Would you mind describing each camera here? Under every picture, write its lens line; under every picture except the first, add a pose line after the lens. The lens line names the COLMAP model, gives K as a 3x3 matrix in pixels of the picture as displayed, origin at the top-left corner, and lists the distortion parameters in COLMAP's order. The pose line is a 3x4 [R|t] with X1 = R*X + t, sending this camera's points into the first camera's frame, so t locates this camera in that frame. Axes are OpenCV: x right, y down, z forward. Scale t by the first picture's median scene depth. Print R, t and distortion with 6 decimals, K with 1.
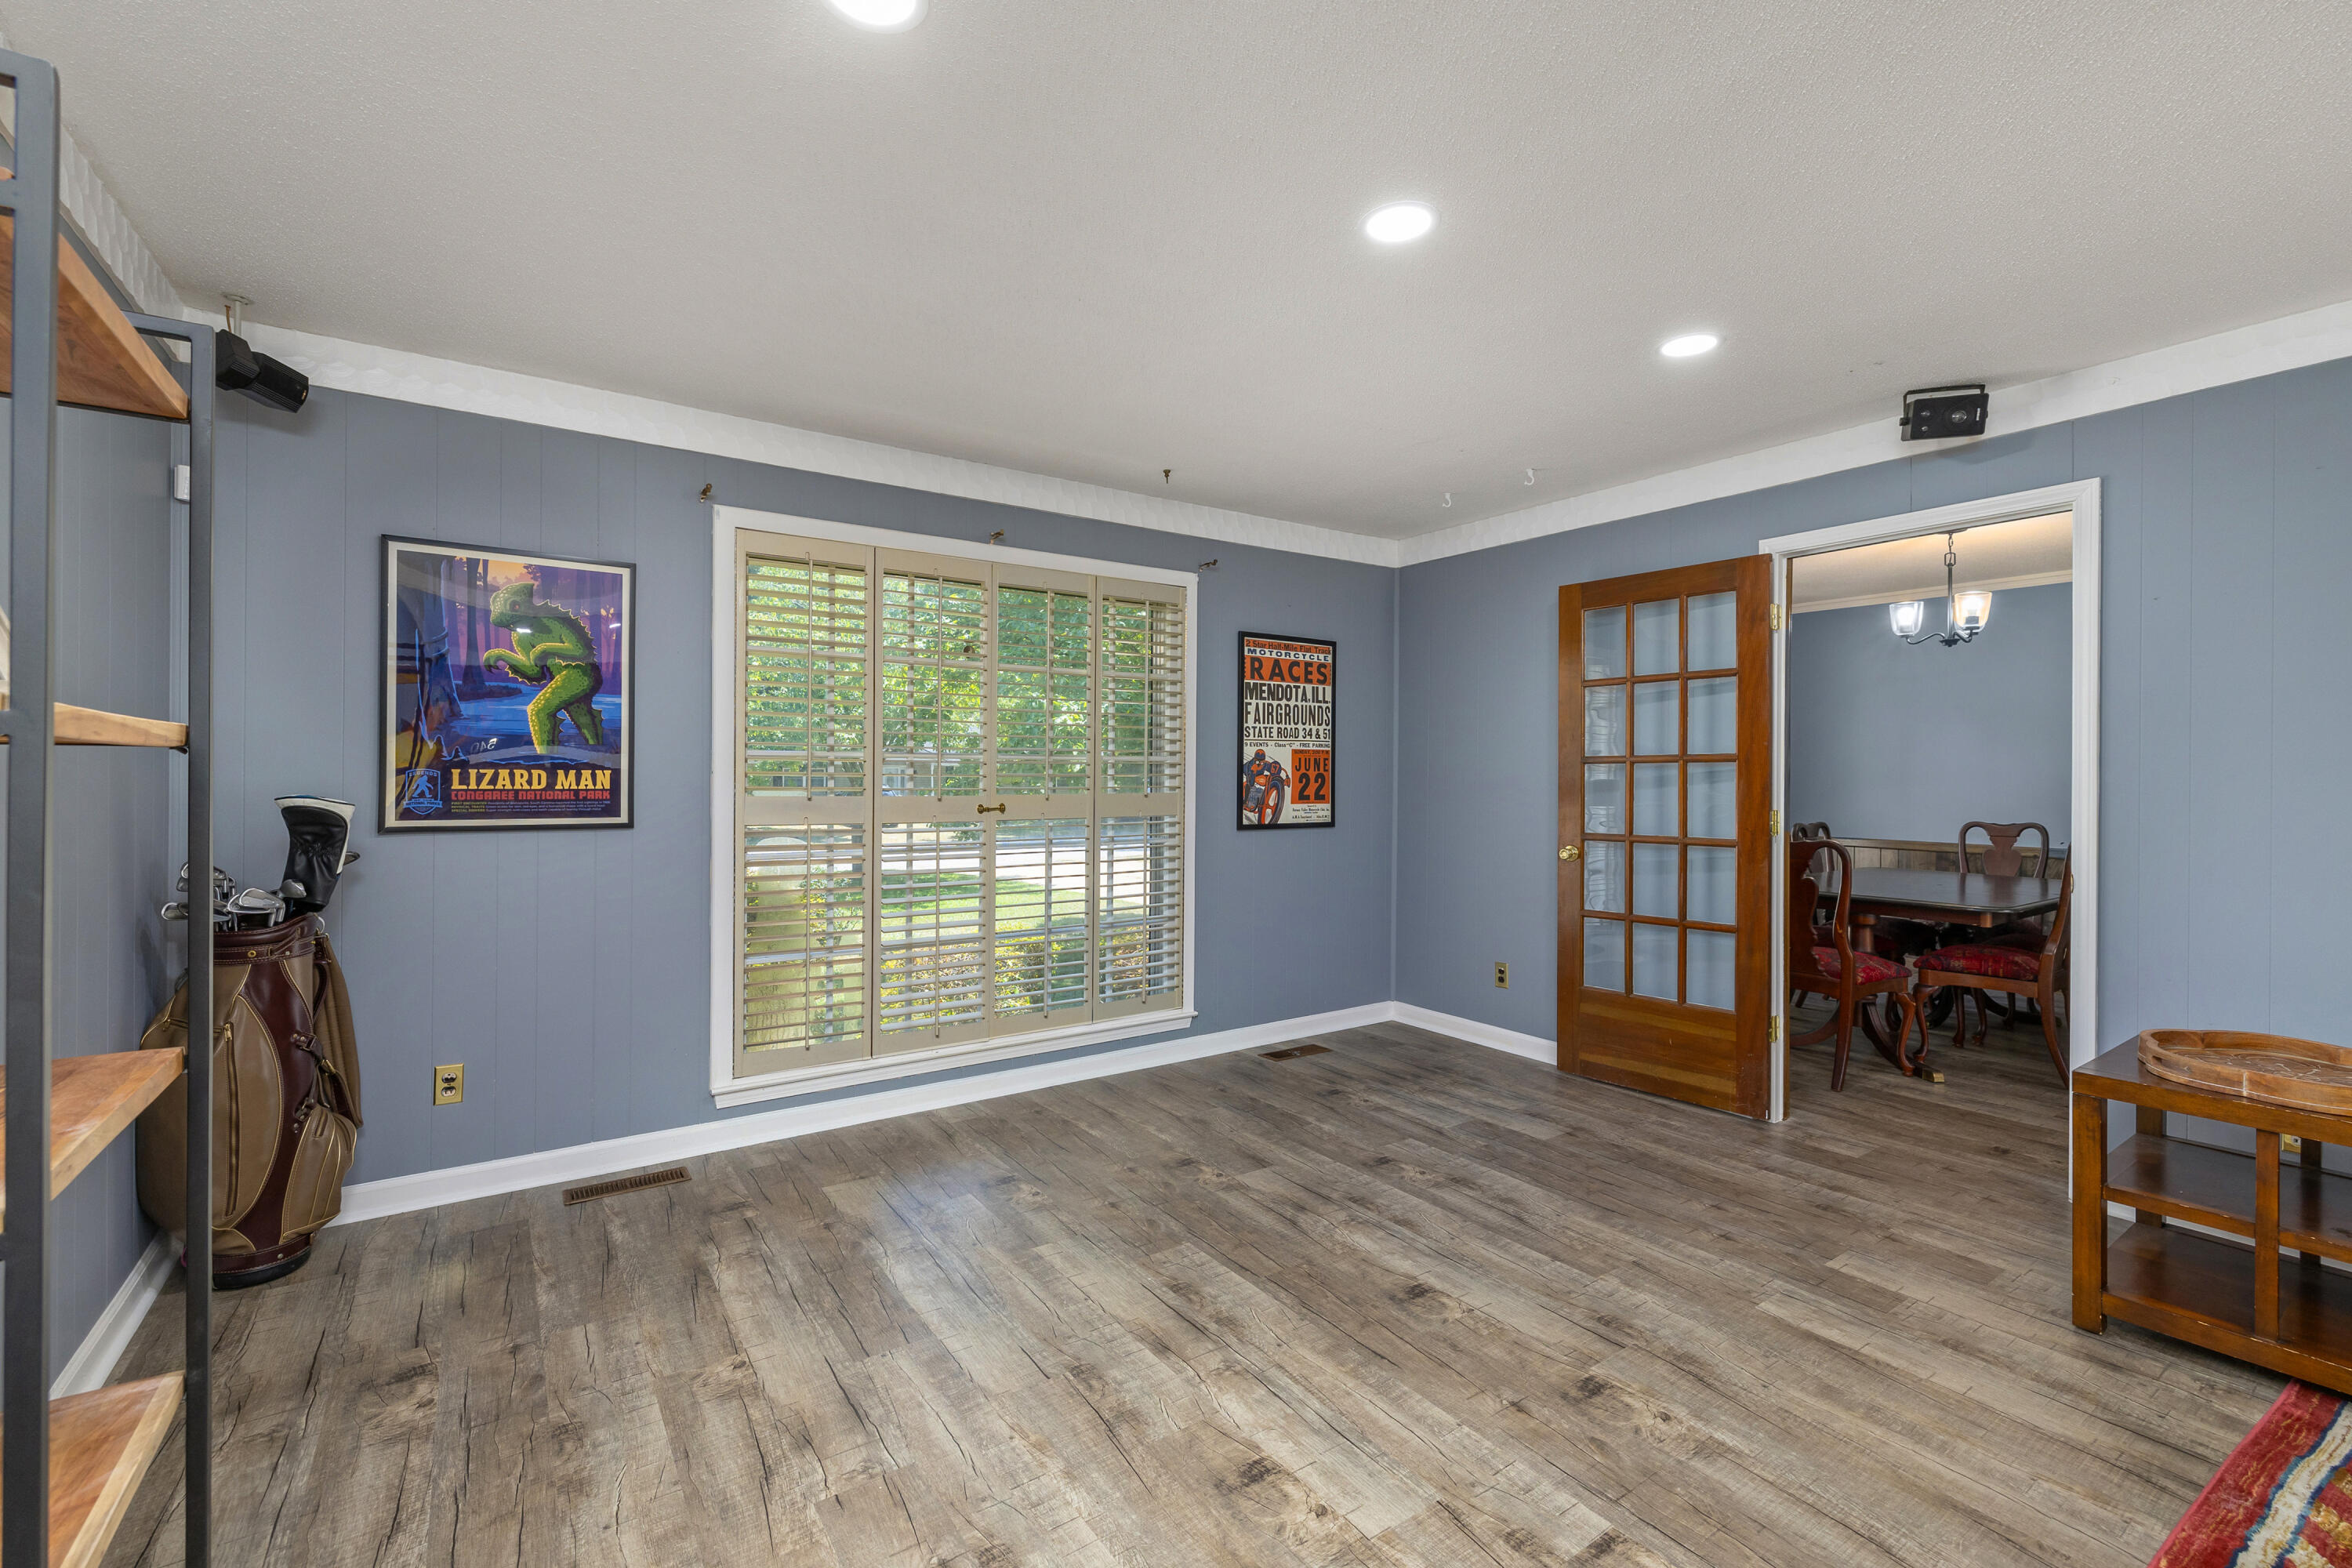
lens RADIAL K [[991.9, 0, 1160.3], [0, 991.9, 771.3], [0, 0, 1]] dist [0.001132, 0.000758]
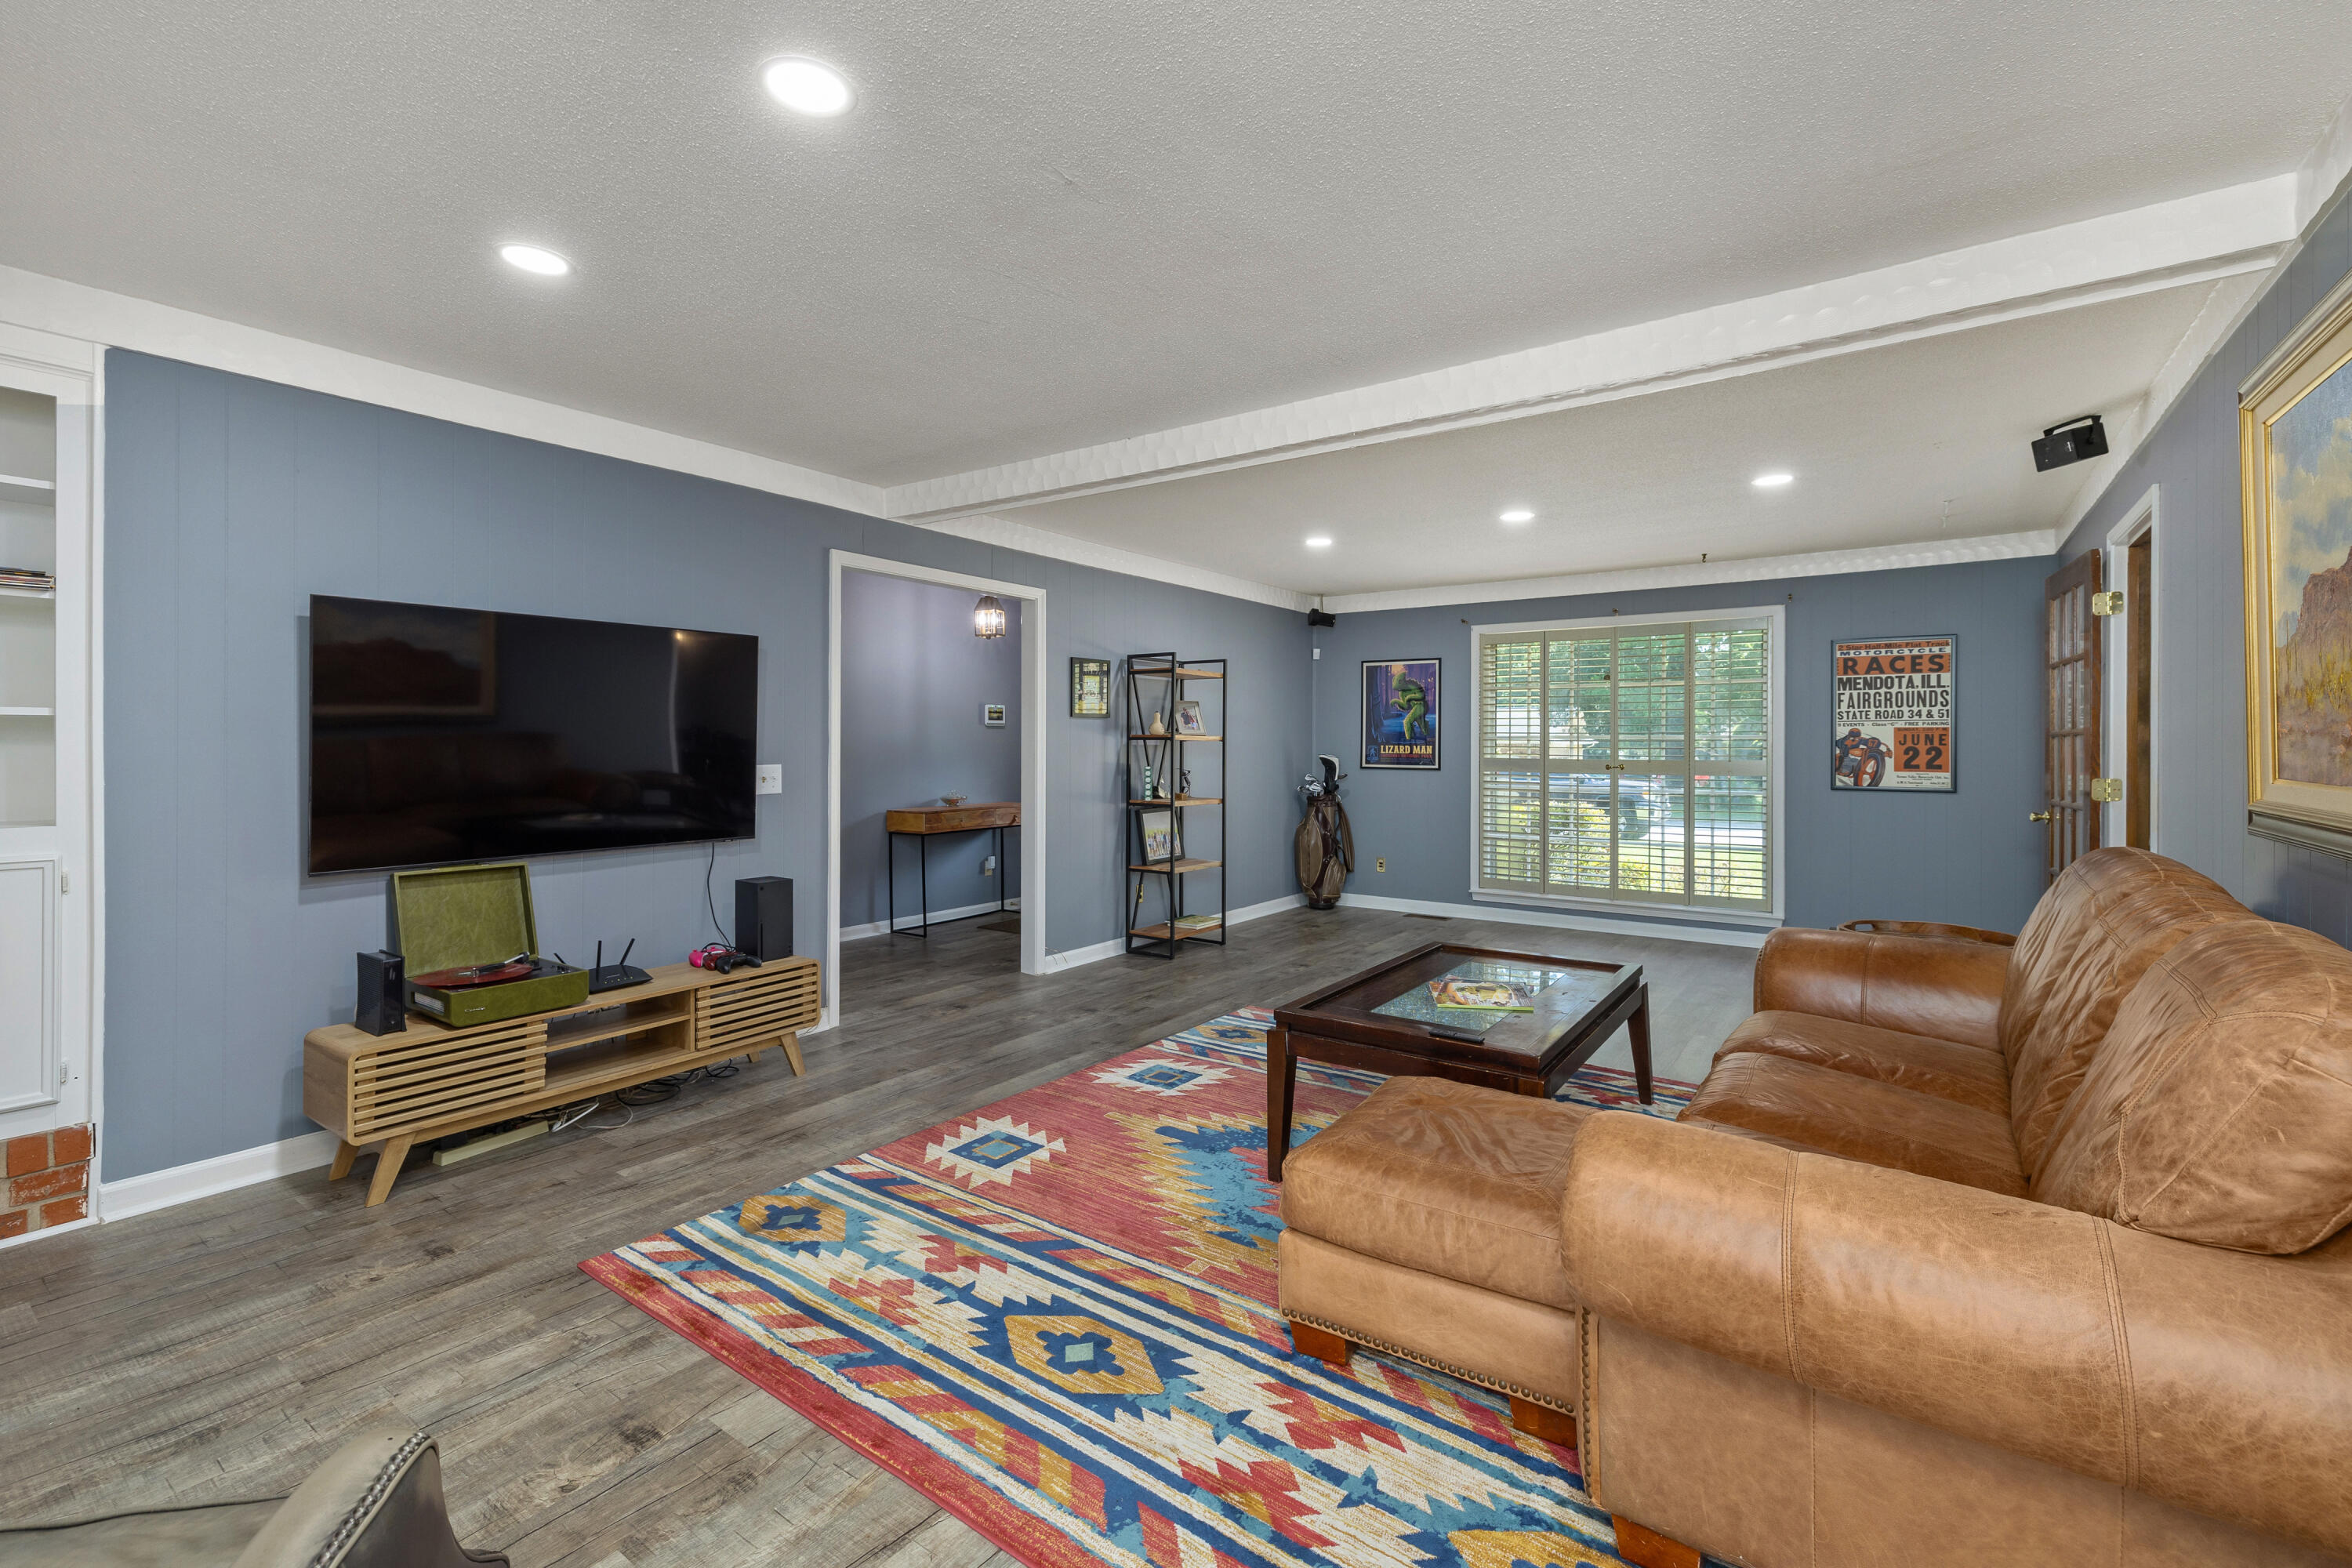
lens RADIAL K [[991.9, 0, 1170.1], [0, 991.9, 744.8], [0, 0, 1]] dist [0.001132, 0.000758]
pose [[0.349526, -0.004840, -0.936914, 0.990619], [0.000029, 0.999987, -0.005155, 0.005549], [0.936927, 0.001775, 0.349522, -0.284115]]
